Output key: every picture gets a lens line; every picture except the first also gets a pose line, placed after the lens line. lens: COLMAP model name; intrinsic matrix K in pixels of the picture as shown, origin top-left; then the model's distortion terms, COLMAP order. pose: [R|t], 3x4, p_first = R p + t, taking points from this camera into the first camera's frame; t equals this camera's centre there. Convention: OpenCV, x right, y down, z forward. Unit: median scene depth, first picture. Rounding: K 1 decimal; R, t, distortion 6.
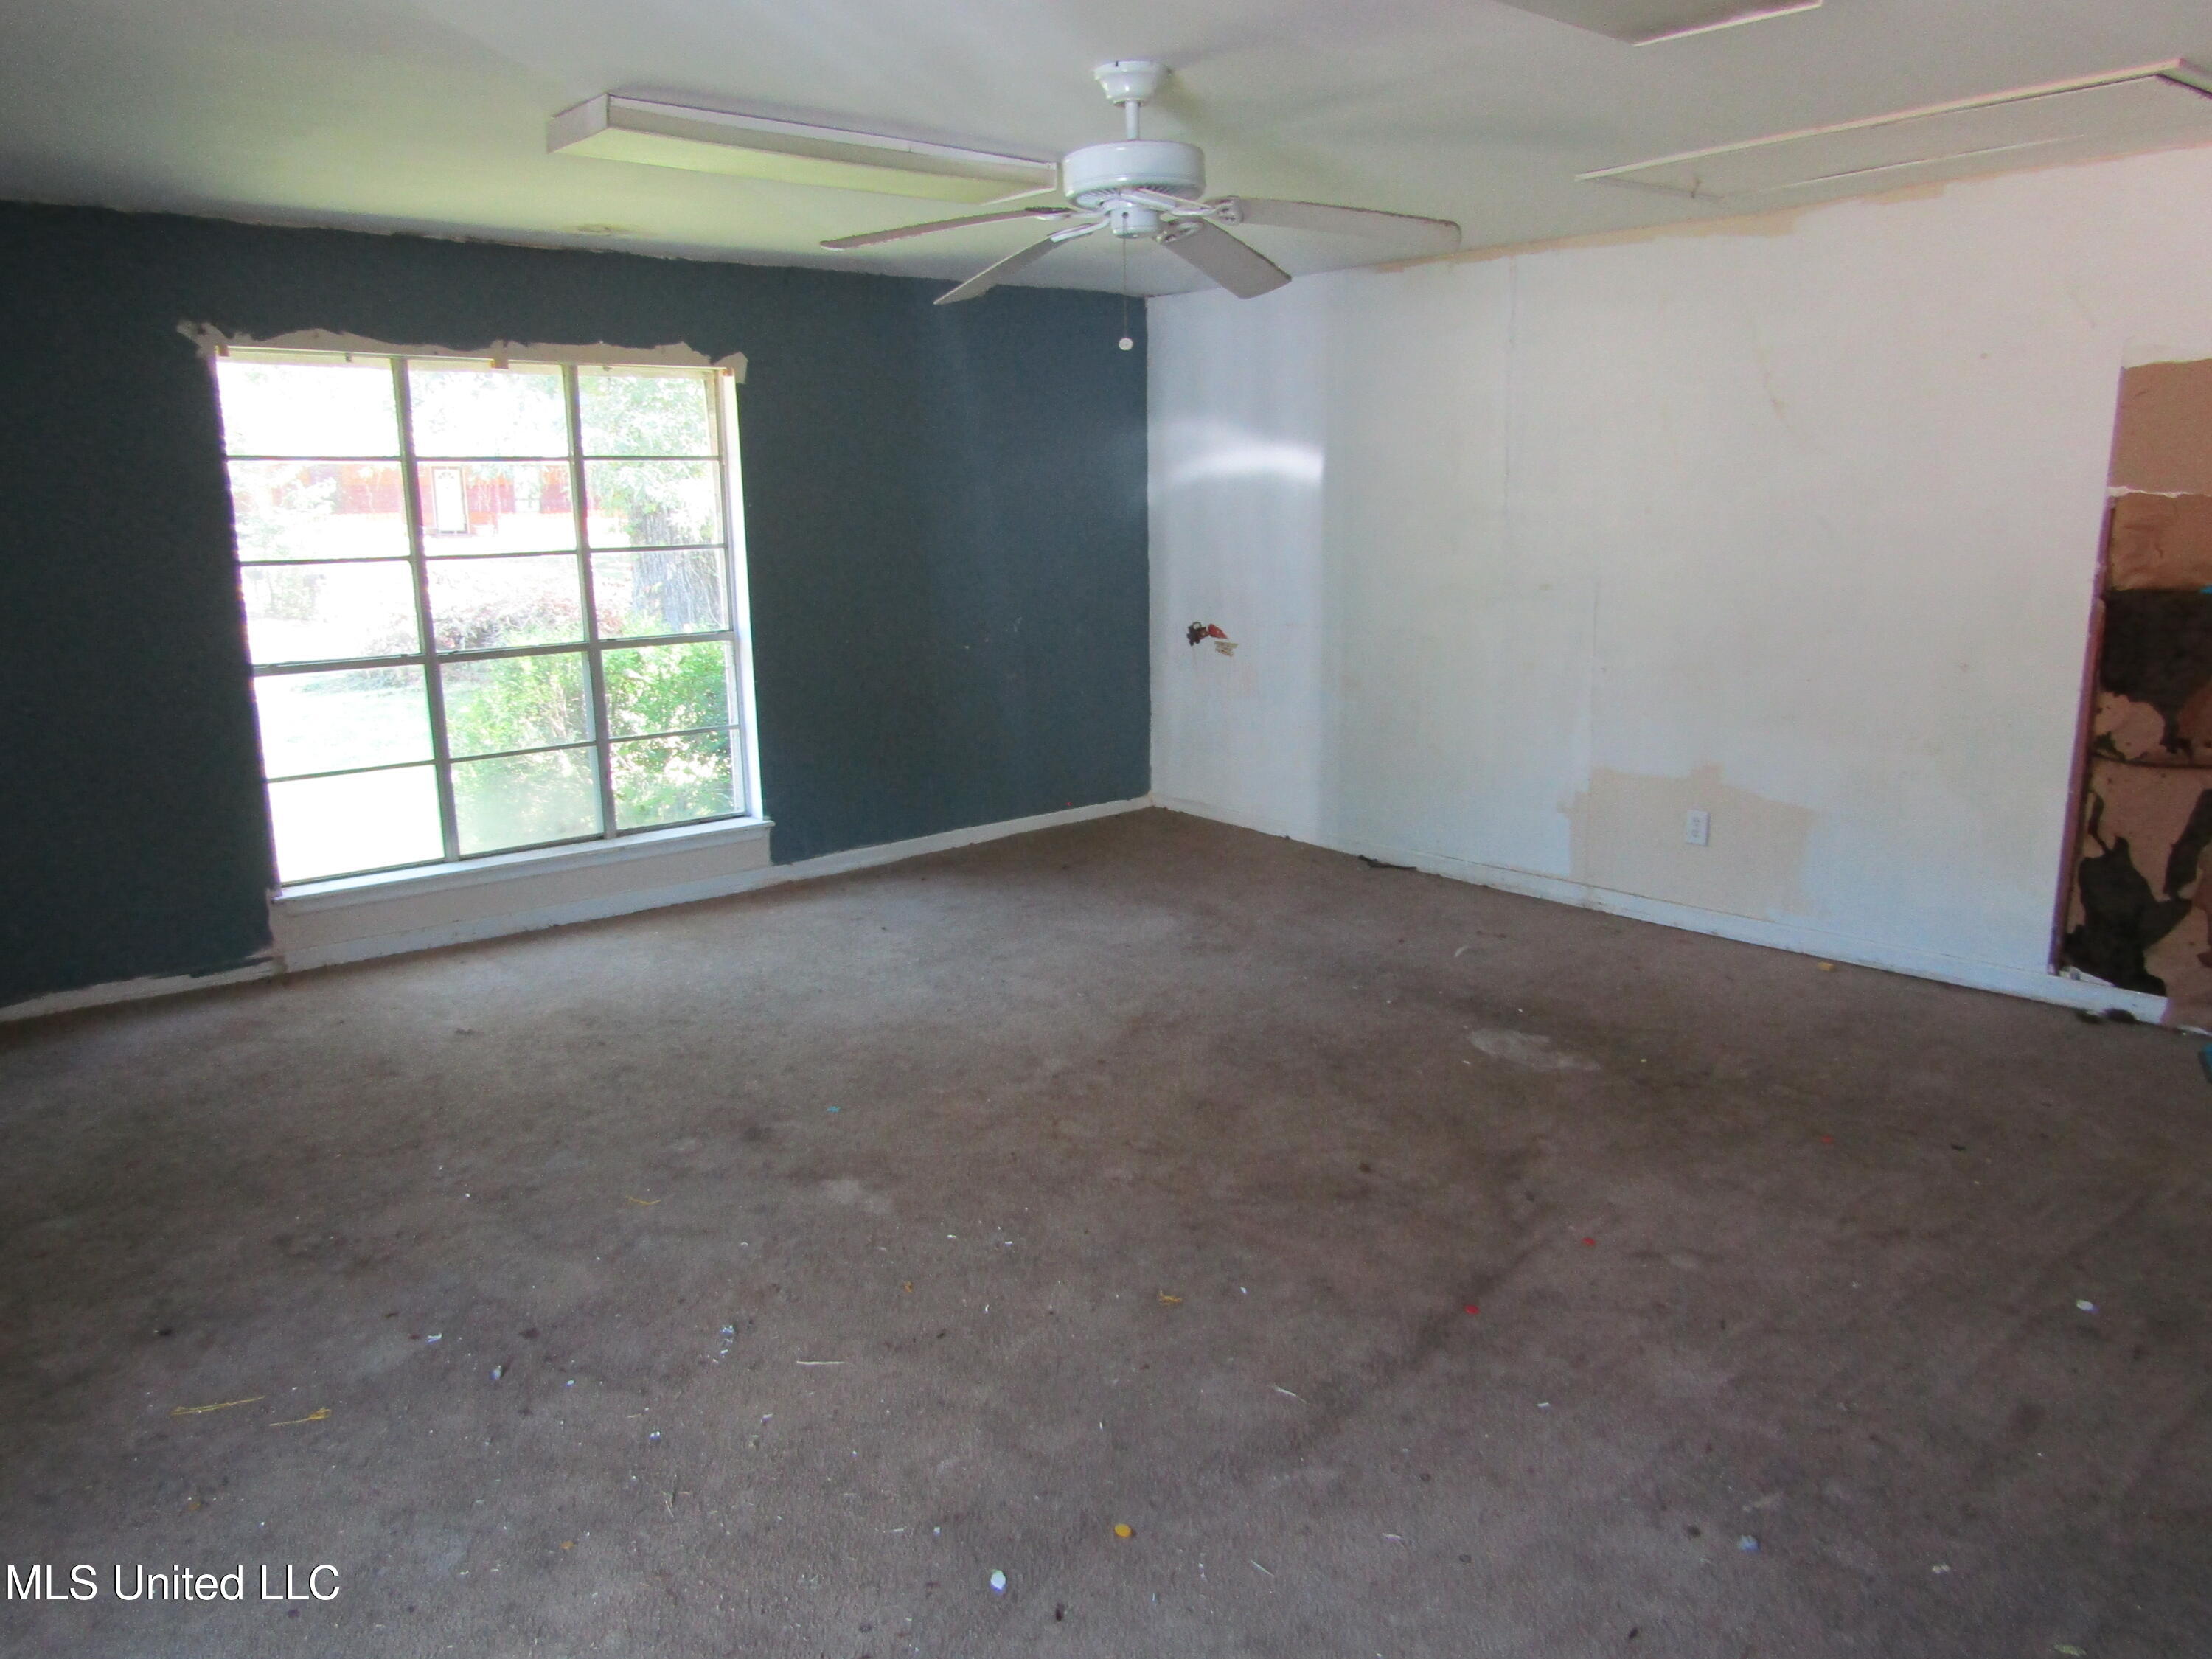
lens RADIAL K [[1610.1, 0, 1112.9], [0, 1610.1, 829.1], [0, 0, 1]] dist [-0.009820, -0.007406]
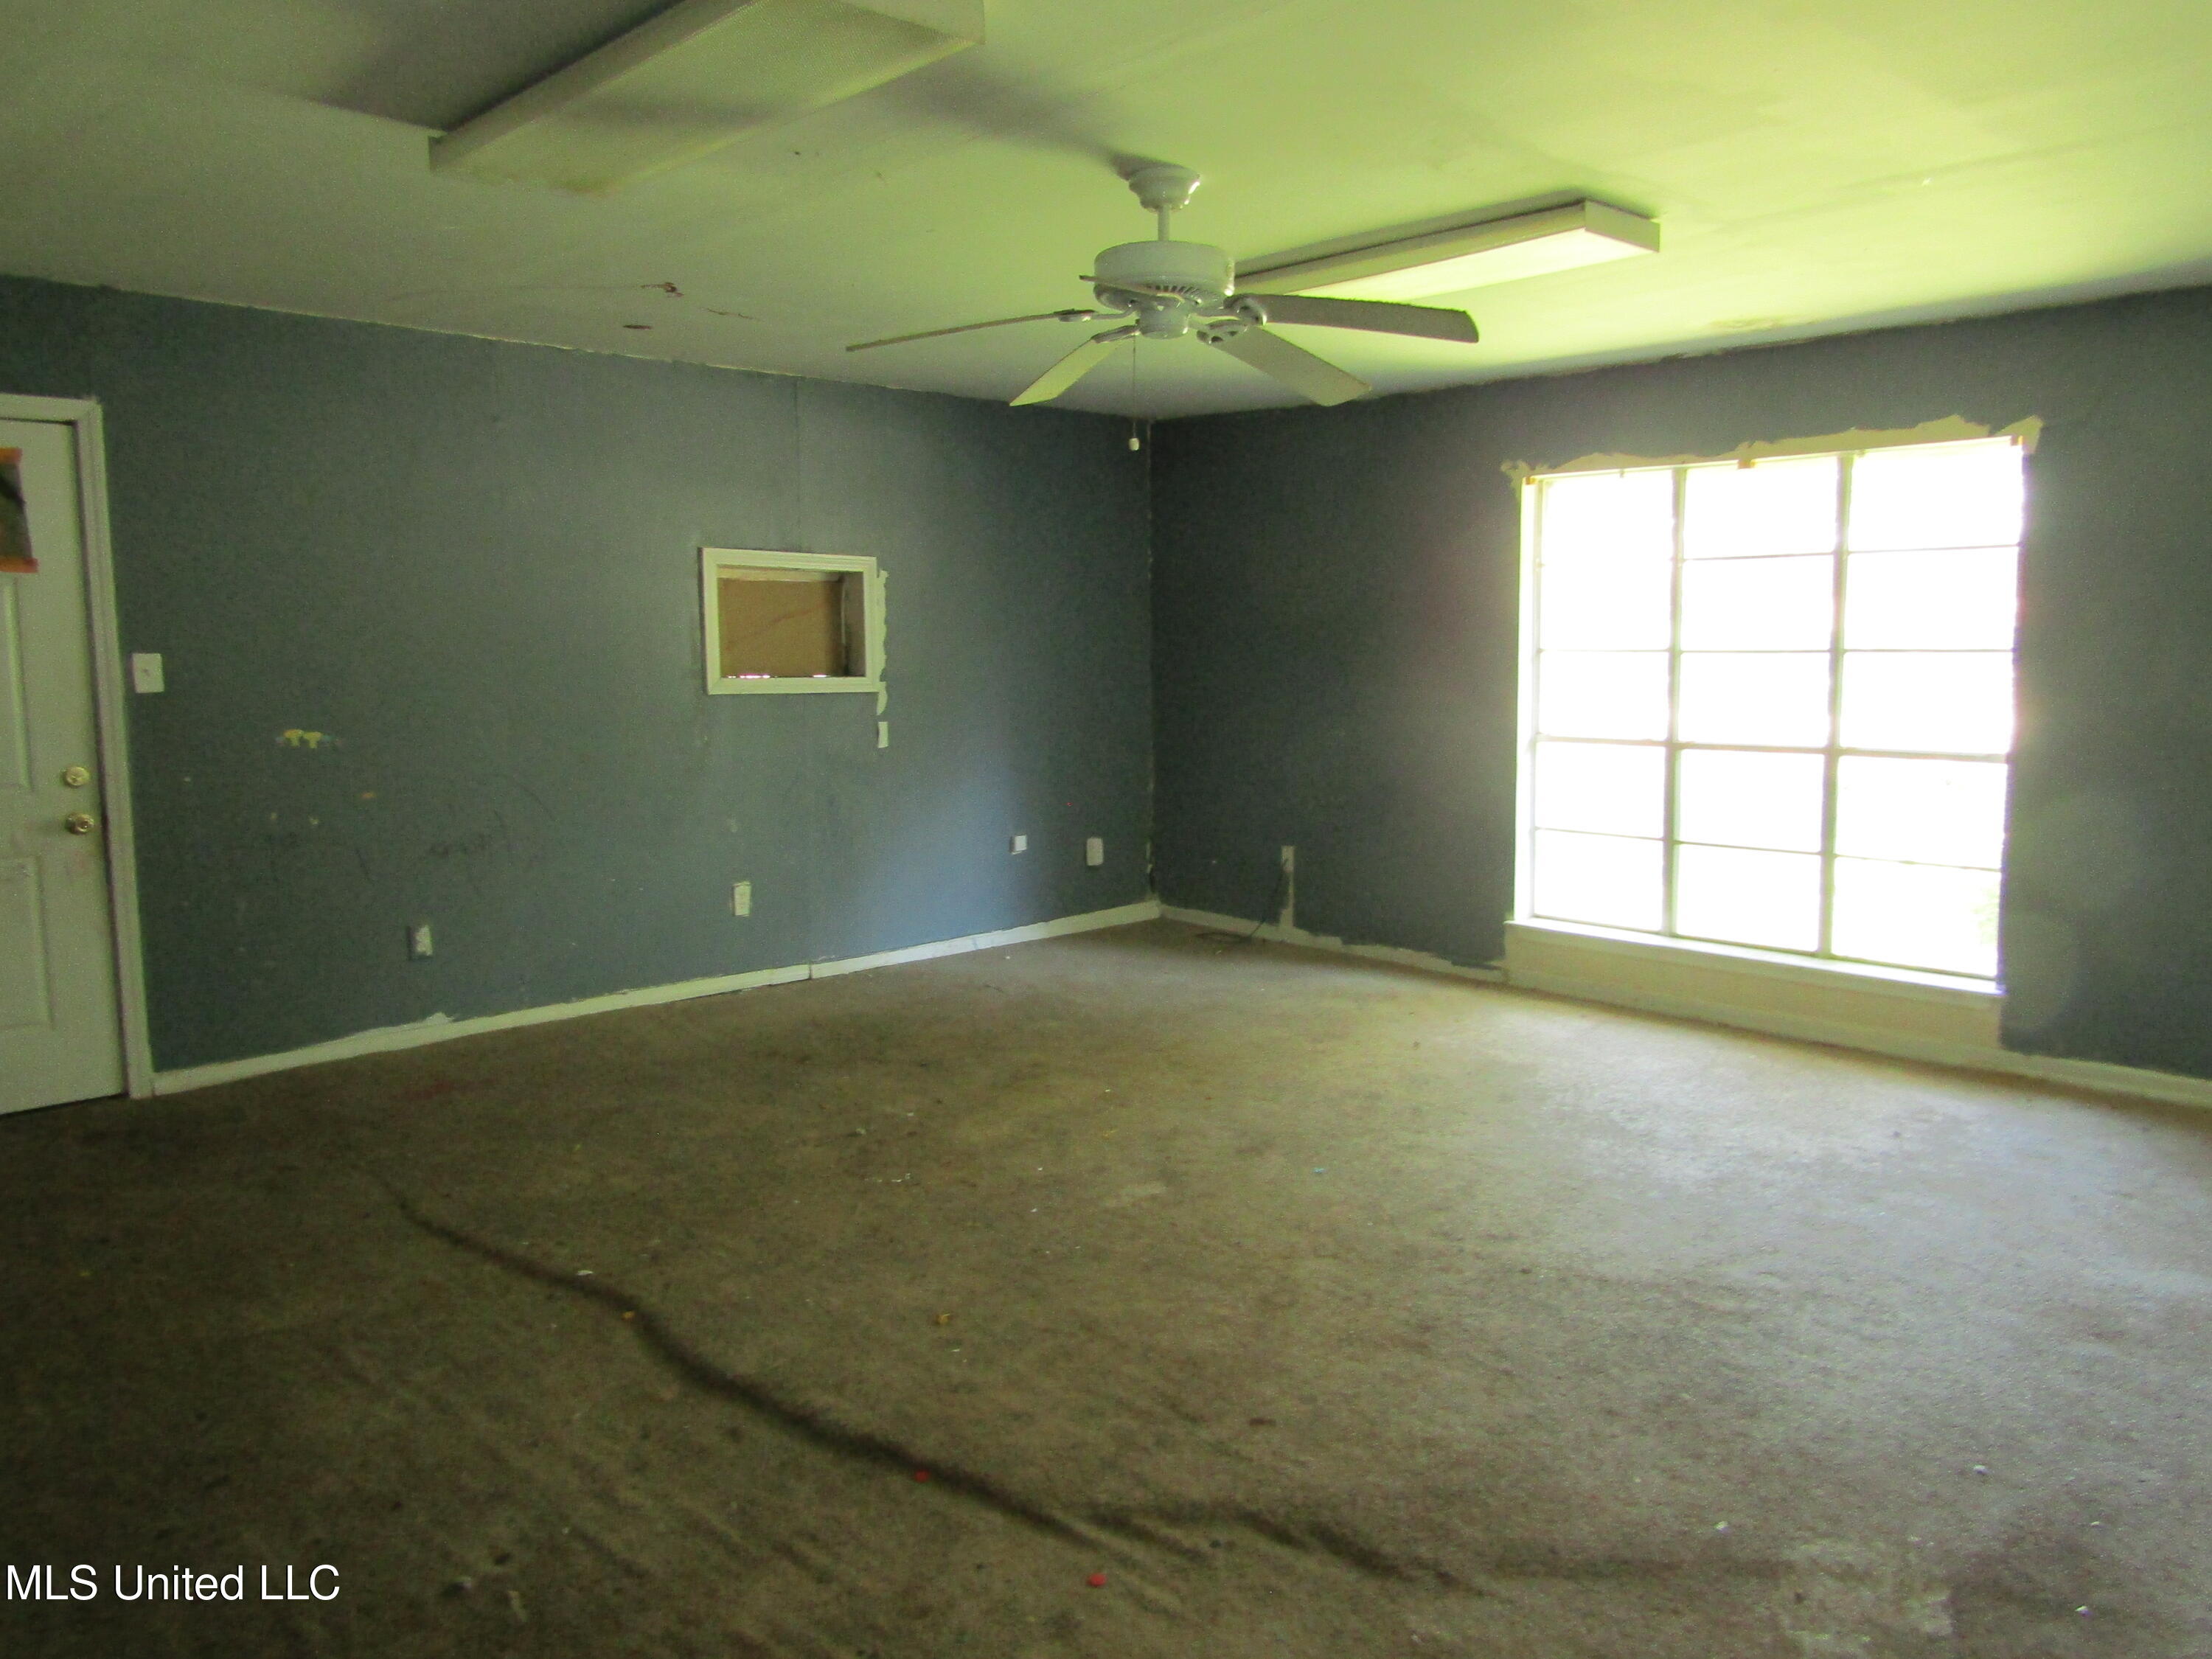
lens RADIAL K [[1610.1, 0, 1112.0], [0, 1610.1, 828.9], [0, 0, 1]] dist [-0.009820, -0.007406]
pose [[0.040687, 0.133084, -0.990269, 0.667631], [-0.197125, 0.972680, 0.122621, -0.115957], [0.979534, 0.190218, 0.065810, 0.609661]]
